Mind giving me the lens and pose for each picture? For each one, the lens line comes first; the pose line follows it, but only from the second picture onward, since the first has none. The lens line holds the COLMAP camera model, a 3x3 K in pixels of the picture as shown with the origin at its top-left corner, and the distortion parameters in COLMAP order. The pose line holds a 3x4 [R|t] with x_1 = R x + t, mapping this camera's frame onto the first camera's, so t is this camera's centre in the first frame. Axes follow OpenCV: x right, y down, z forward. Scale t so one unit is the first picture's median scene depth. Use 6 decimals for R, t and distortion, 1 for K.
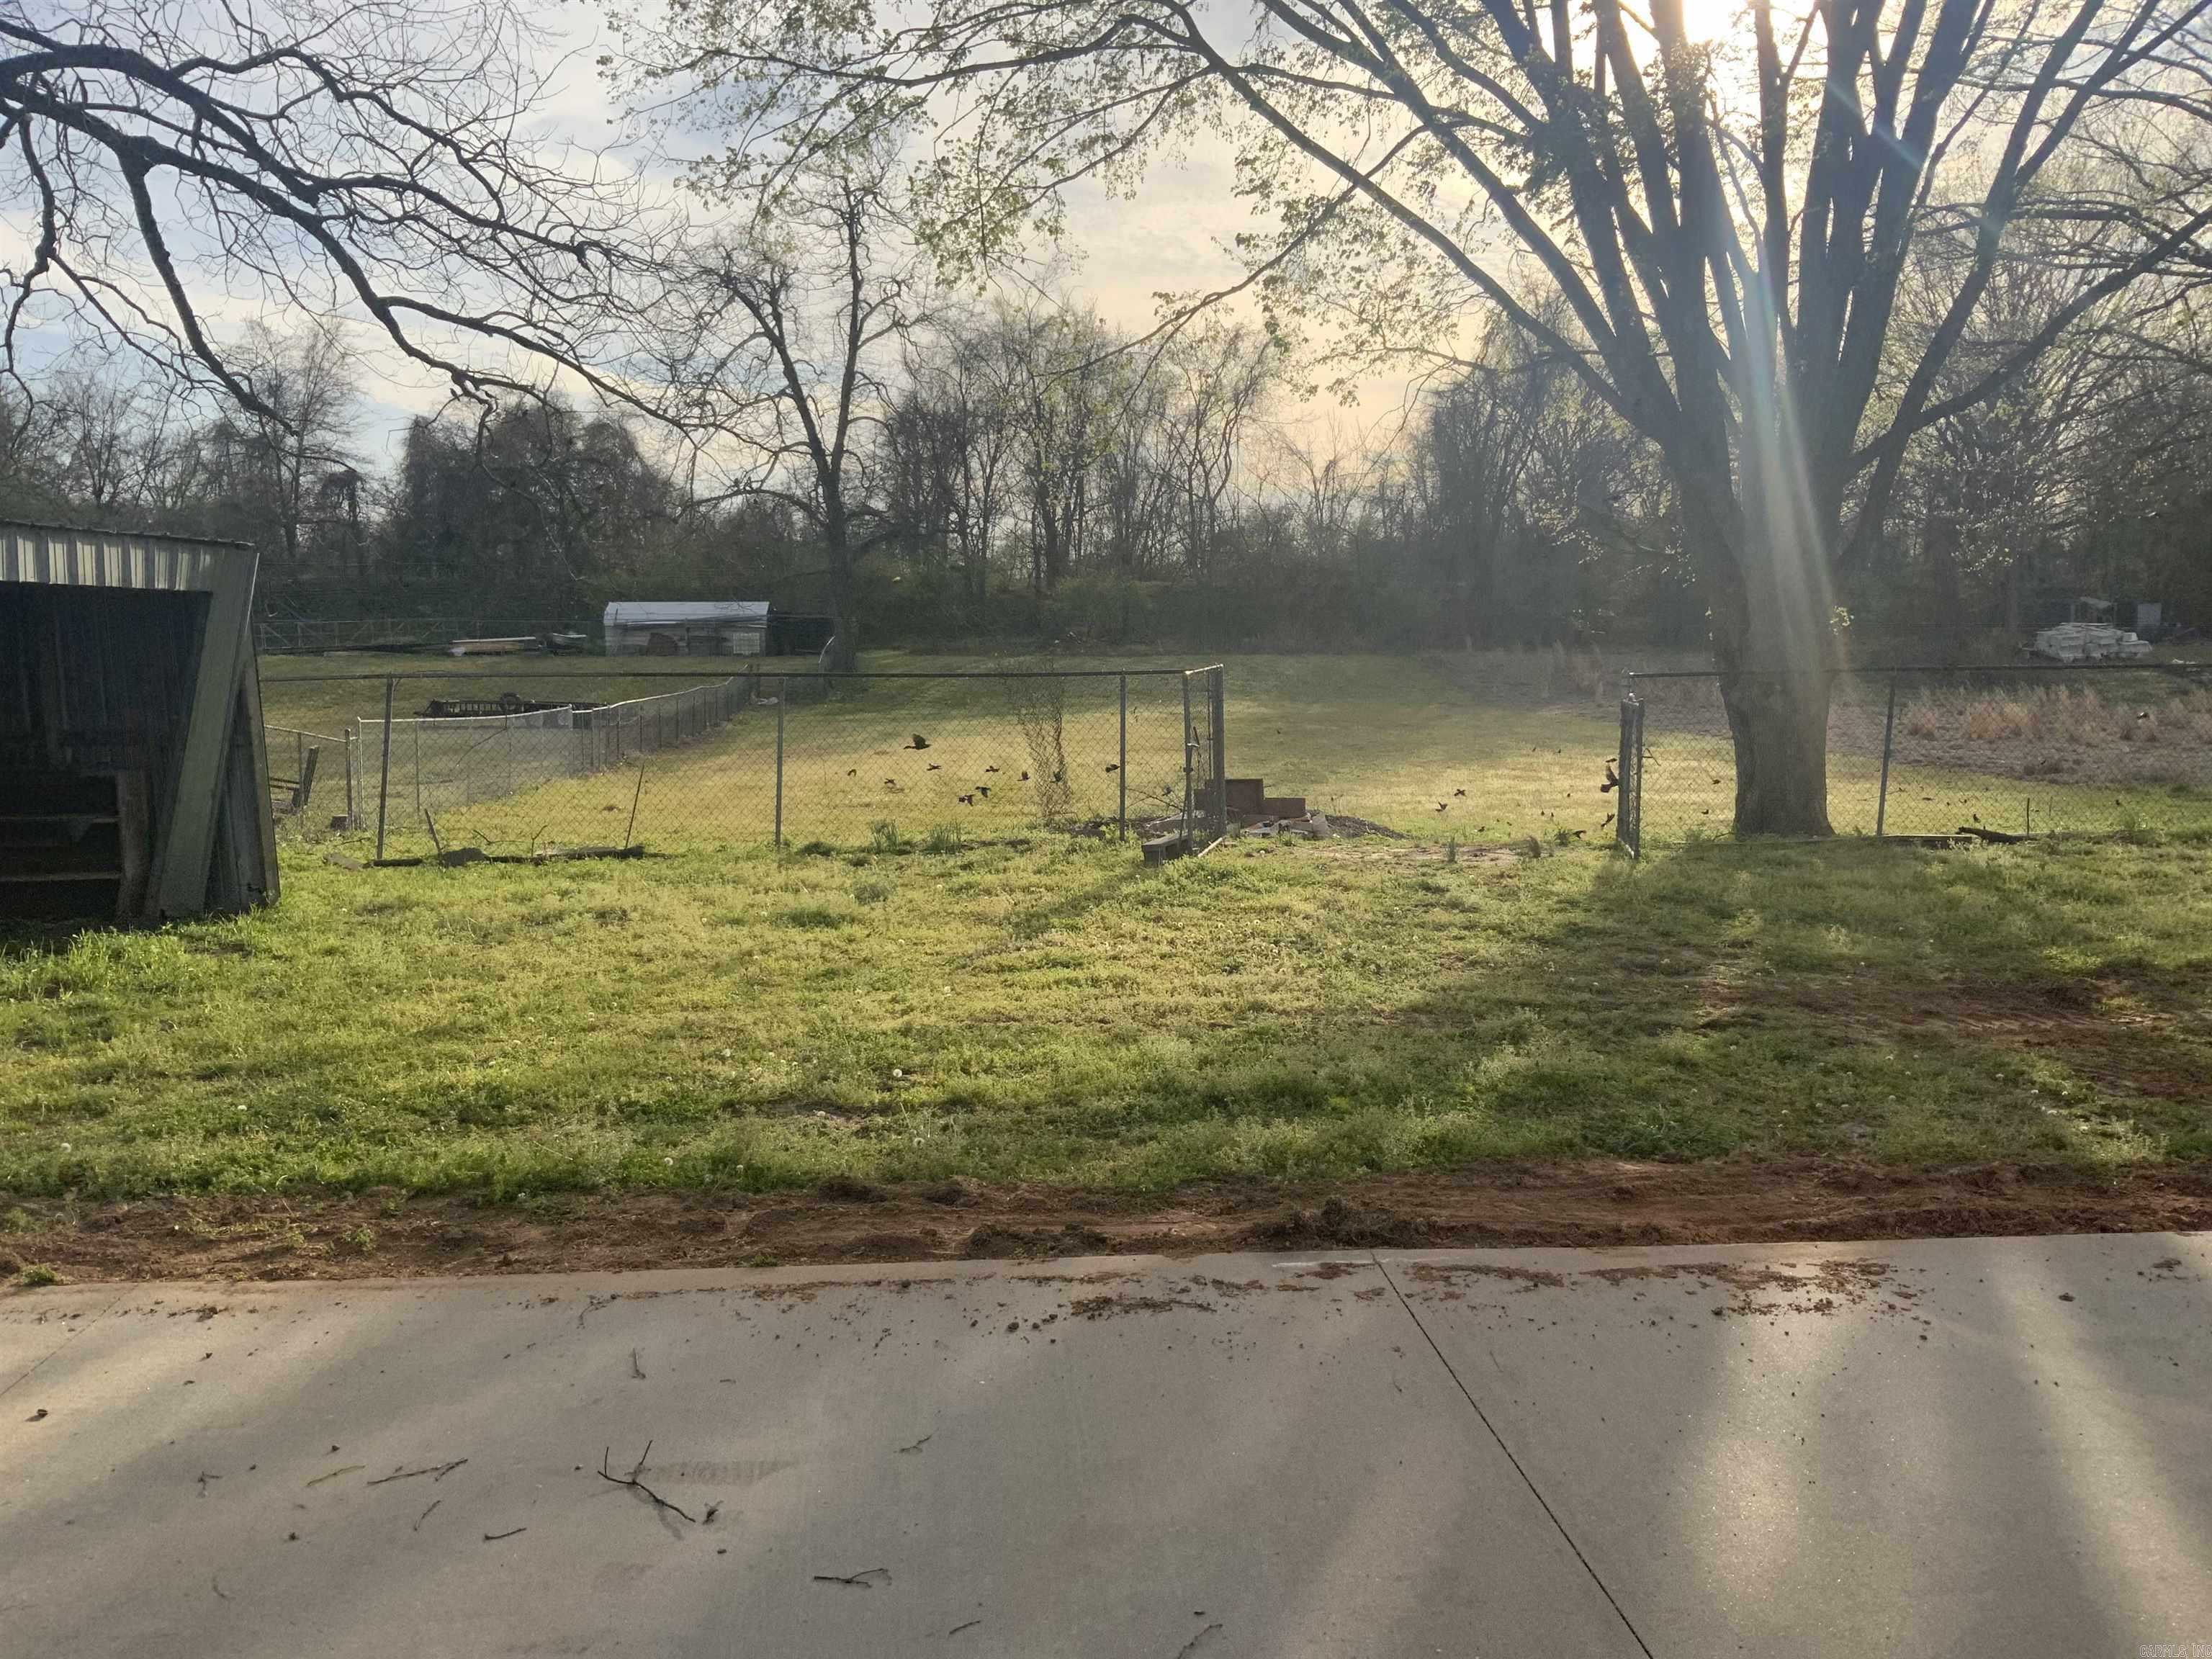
lens RADIAL K [[1823.0, 0, 1106.0], [0, 1823.0, 829.5], [0, 0, 1]] dist [0.066858, -0.135611]
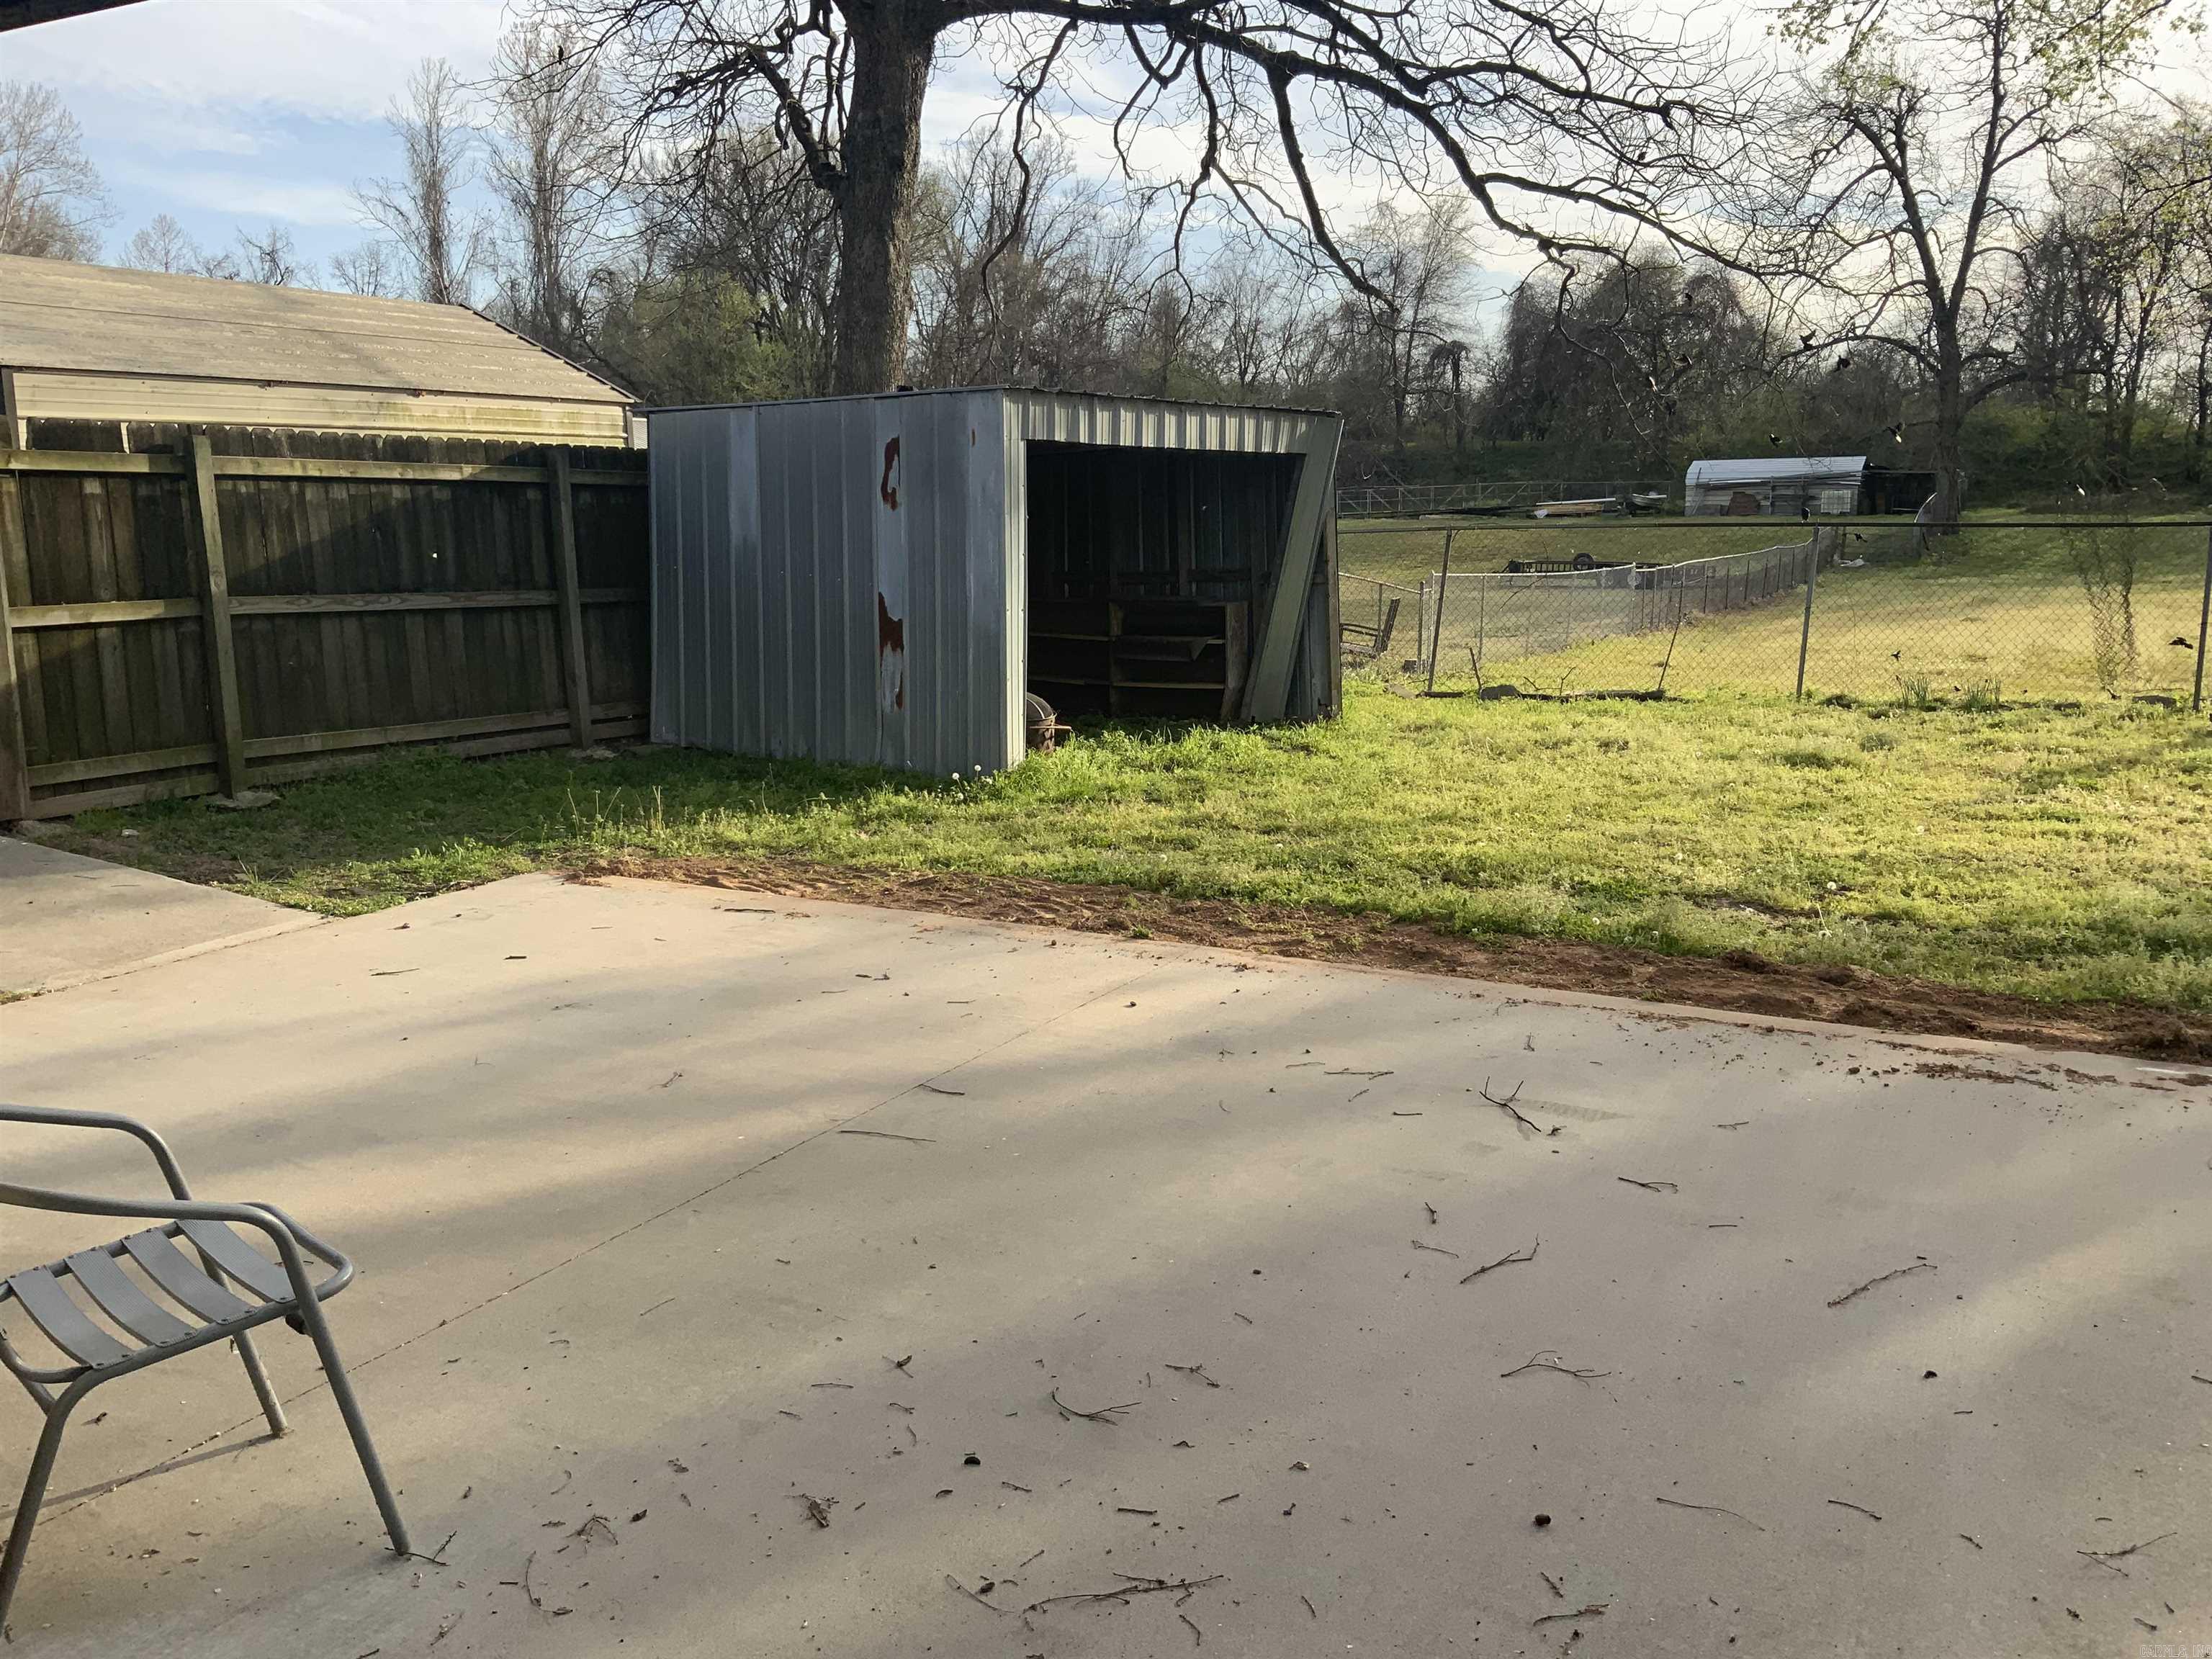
lens RADIAL K [[1861.4, 0, 1051.0], [0, 1861.4, 842.1], [0, 0, 1]] dist [0.071099, -0.142101]
pose [[0.825927, 0.094970, -0.555720, 0.075269], [-0.053386, 0.994455, 0.090603, 0.020465], [0.561243, -0.045164, 0.826418, -0.110438]]
